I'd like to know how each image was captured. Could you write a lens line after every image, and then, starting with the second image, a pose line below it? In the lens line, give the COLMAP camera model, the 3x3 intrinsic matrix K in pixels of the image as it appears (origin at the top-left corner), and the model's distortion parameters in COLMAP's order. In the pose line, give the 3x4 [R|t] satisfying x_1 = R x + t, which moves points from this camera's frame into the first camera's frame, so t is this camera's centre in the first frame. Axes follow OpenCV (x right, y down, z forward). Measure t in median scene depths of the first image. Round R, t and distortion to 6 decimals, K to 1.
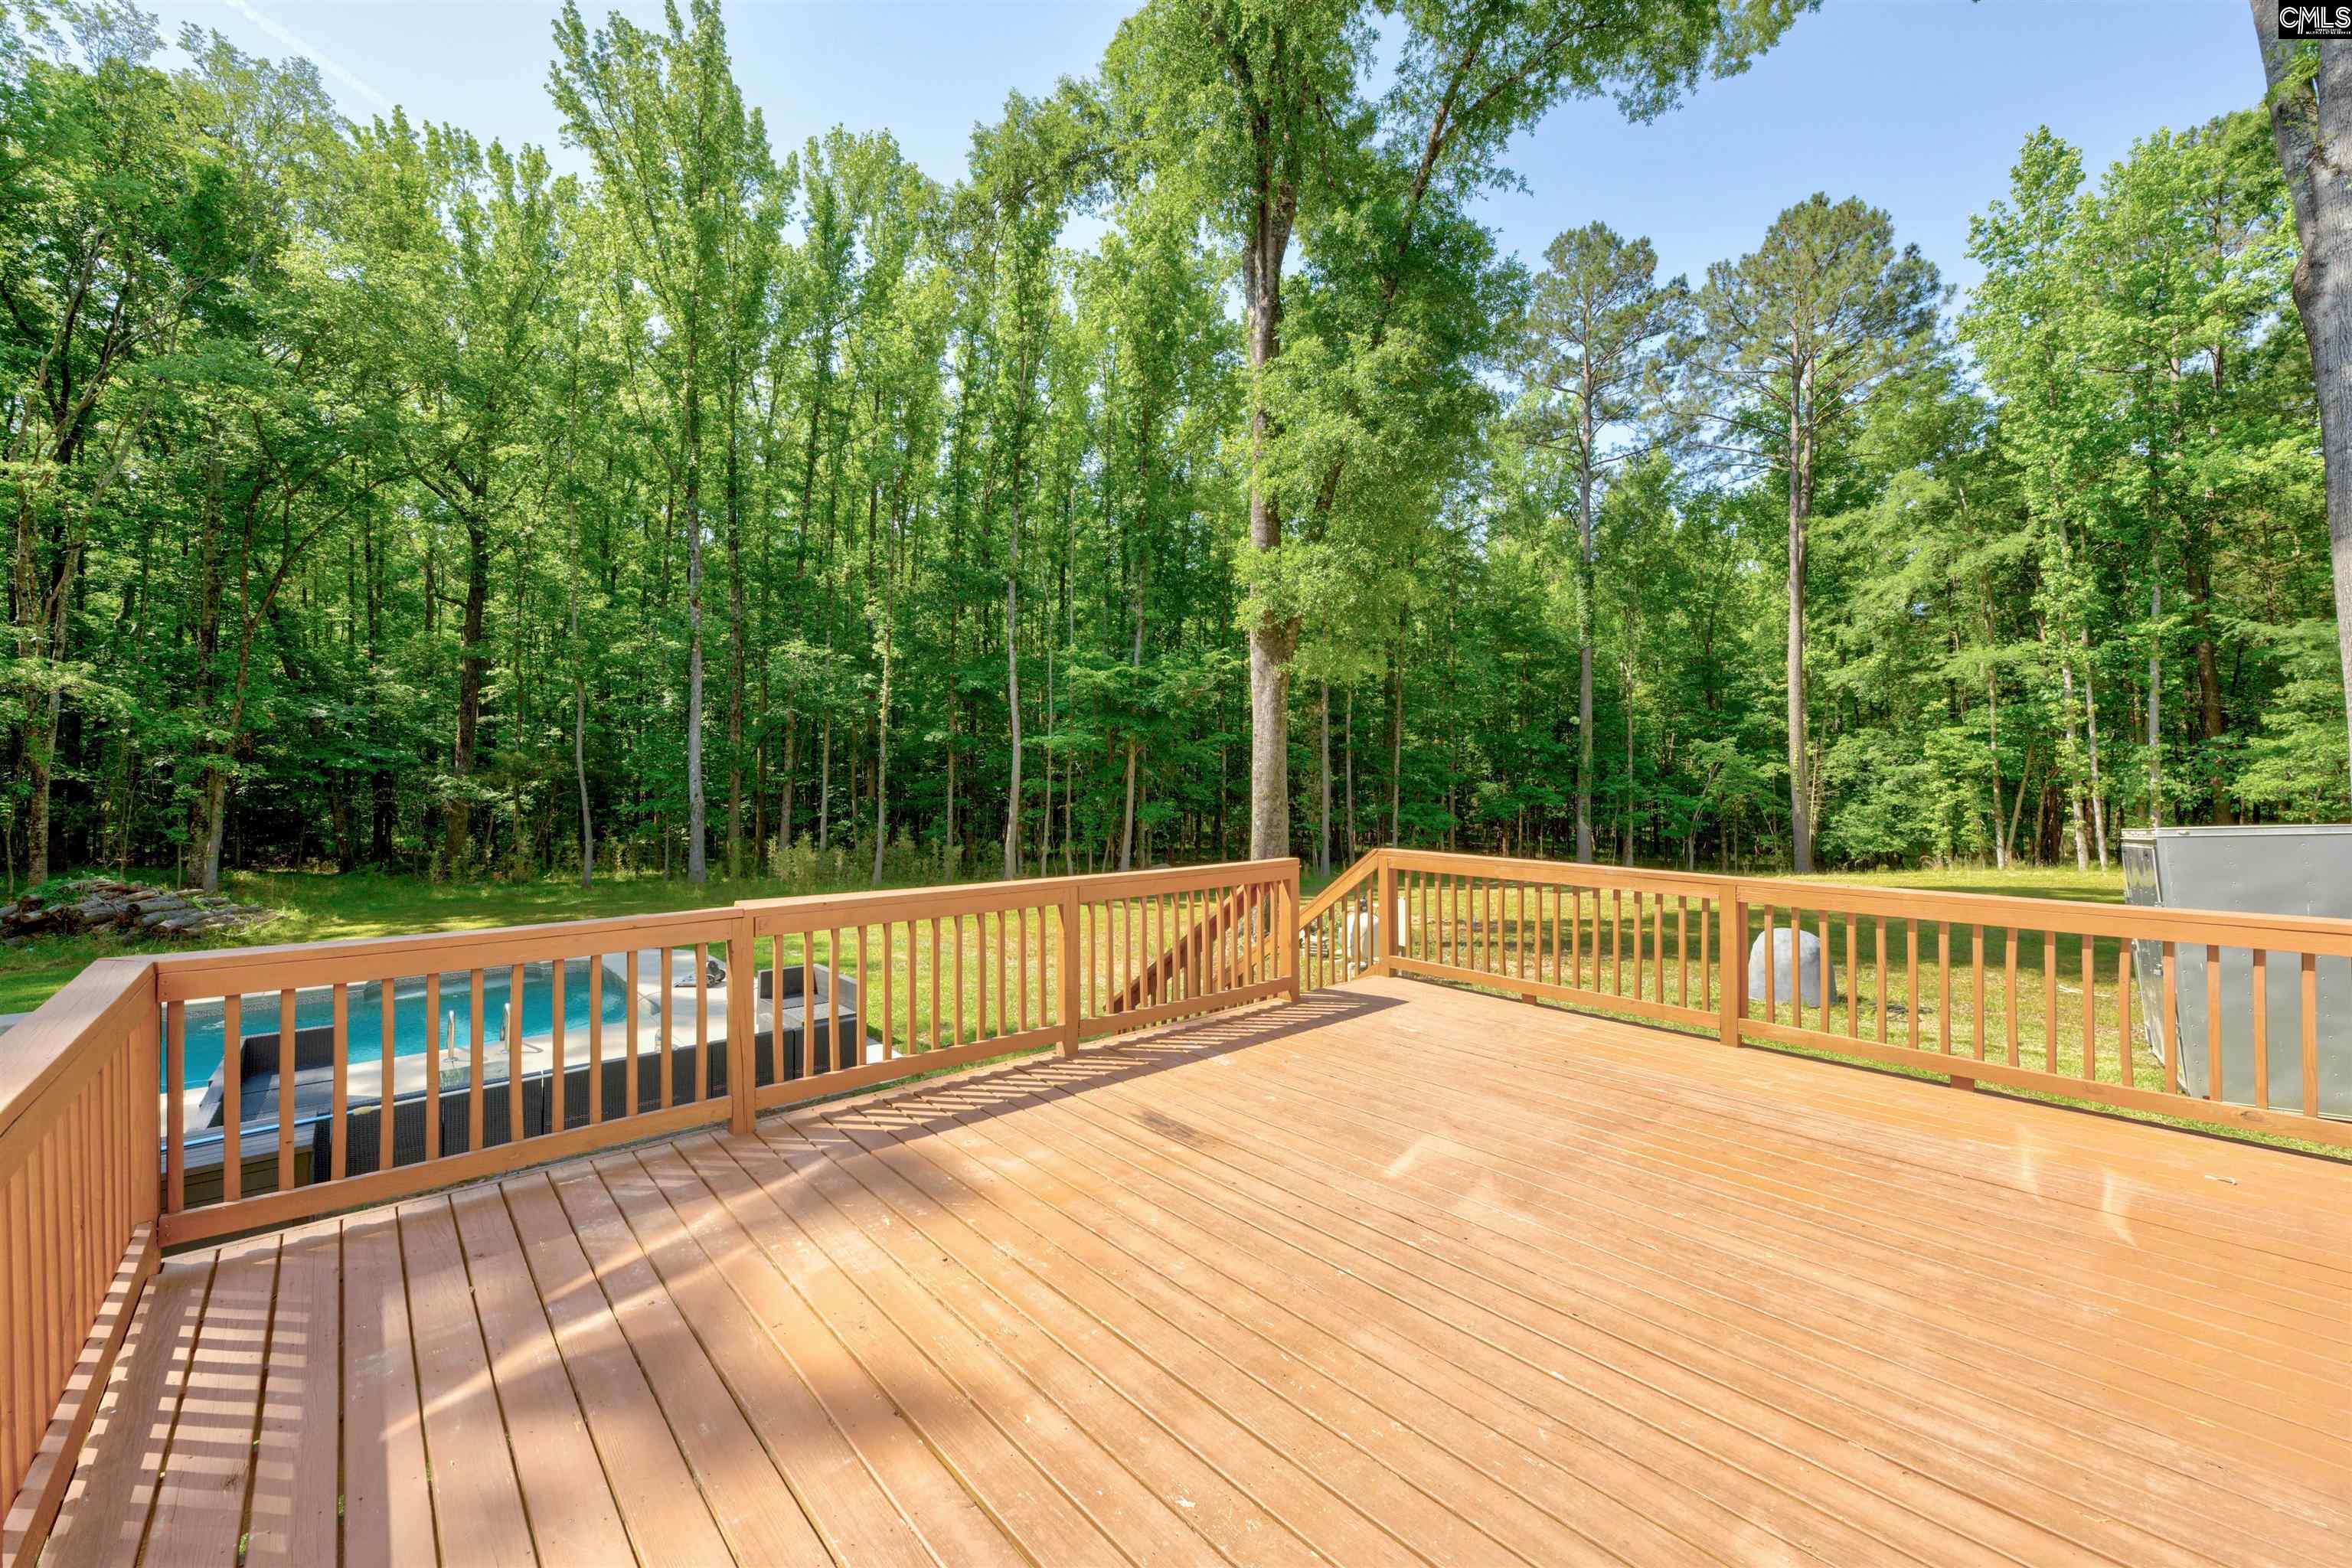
lens RADIAL K [[950.3, 0, 1184.2], [0, 950.3, 792.8], [0, 0, 1]] dist [-0.001017, -0.000108]
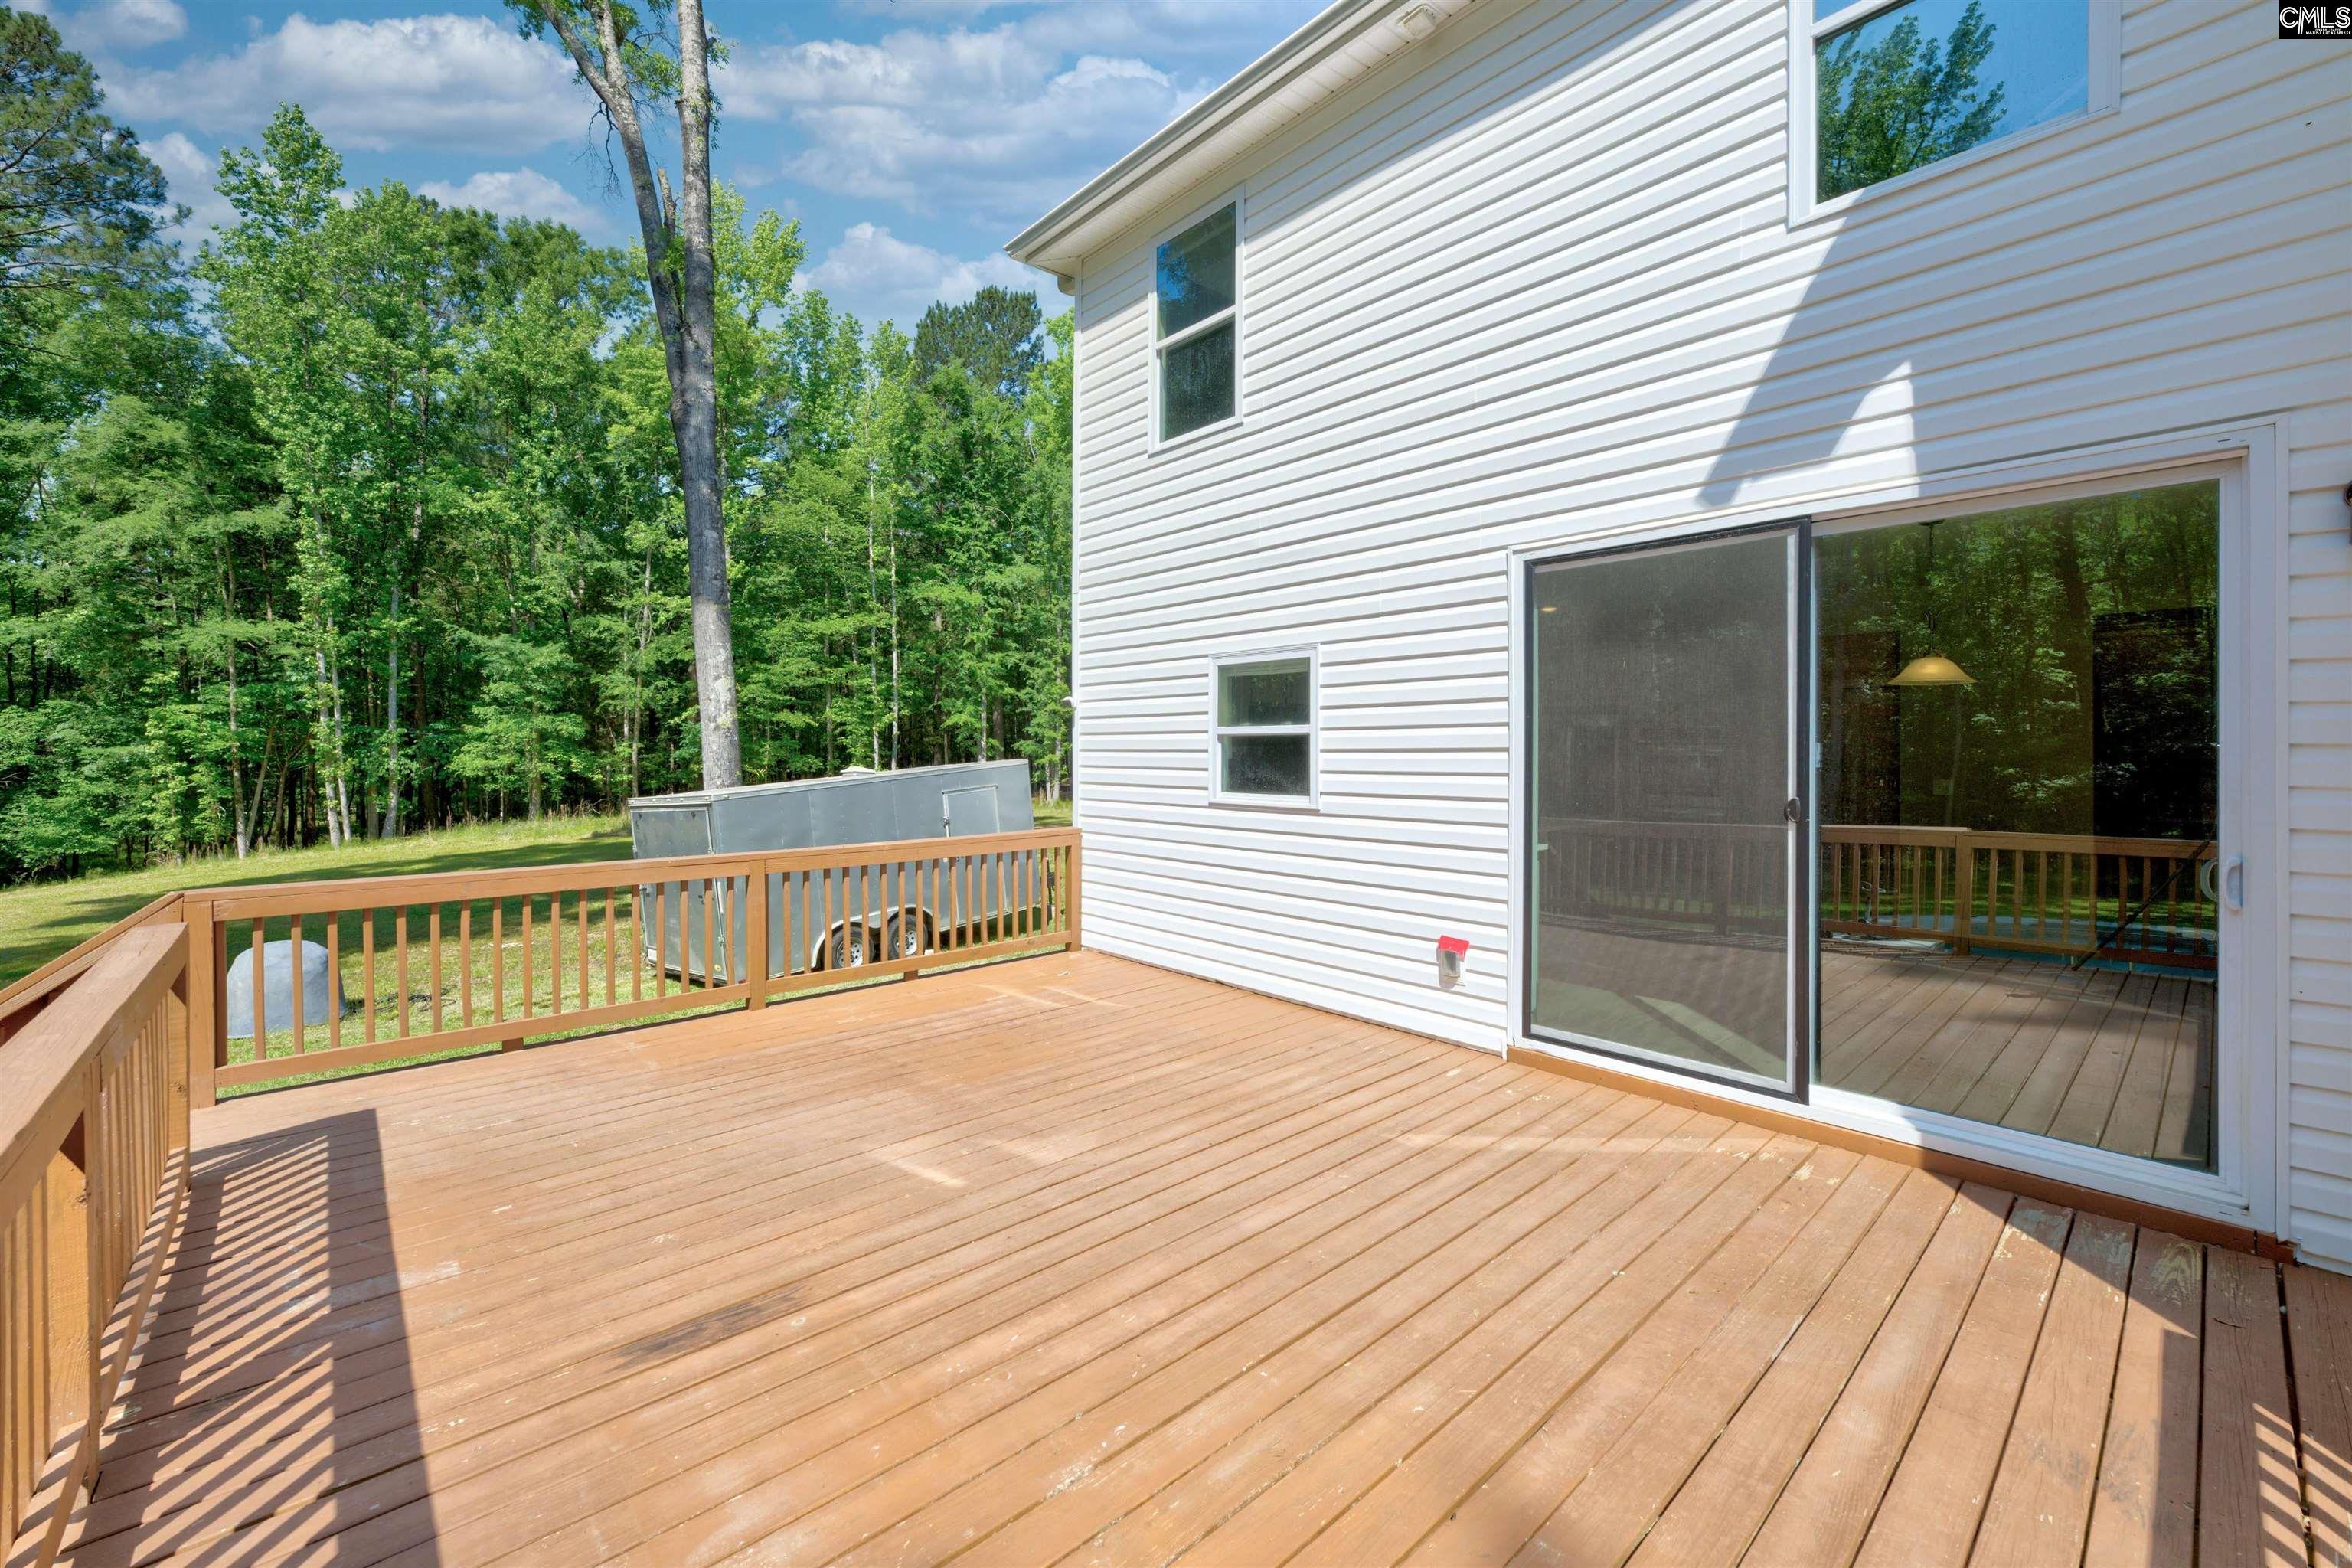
lens RADIAL K [[953.9, 0, 1146.7], [0, 953.9, 762.7], [0, 0, 1]] dist [0.008189, 0.000198]
pose [[0.001421, -0.013588, 0.999907, -0.105422], [0.026042, 0.999569, 0.013547, -0.003254], [-0.999660, 0.026021, 0.001775, 0.115647]]
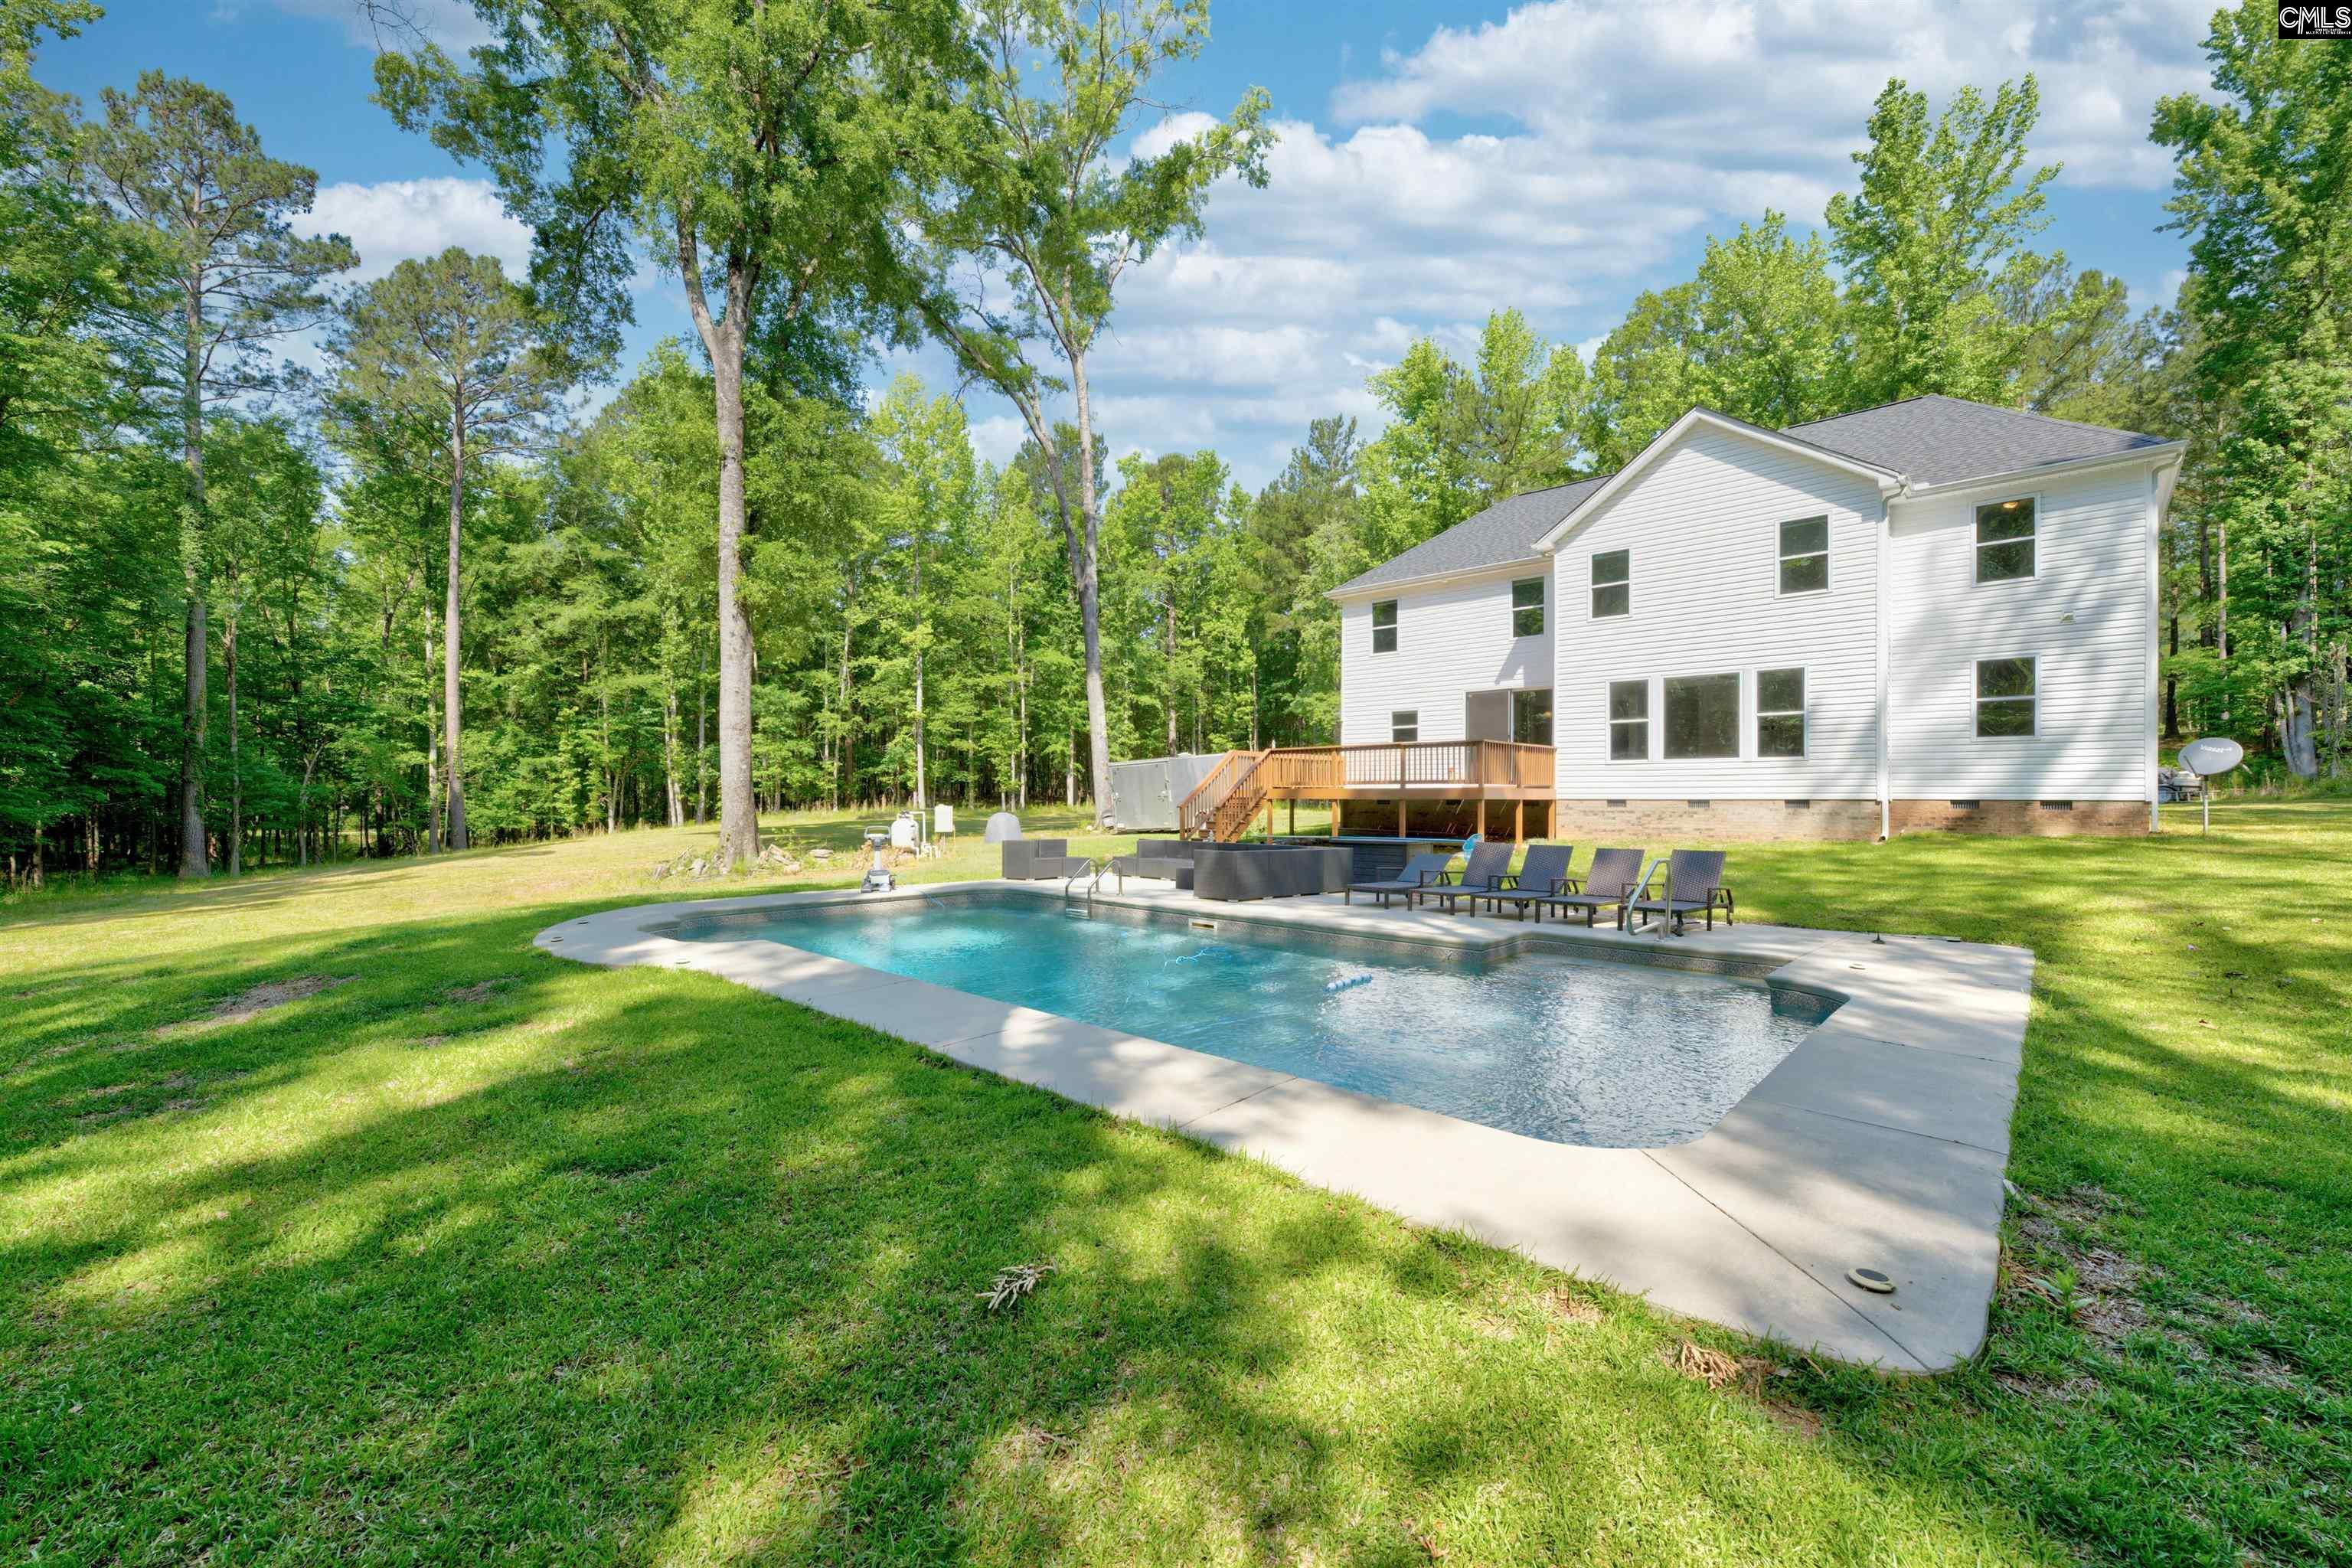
lens RADIAL K [[950.3, 0, 1184.2], [0, 950.3, 792.8], [0, 0, 1]] dist [-0.001017, -0.000108]
pose [[-0.107438, 0.003198, 0.994207, -0.697120], [0.022377, 0.999749, -0.000797, 0.046317], [-0.993960, 0.022162, -0.107482, 0.367974]]
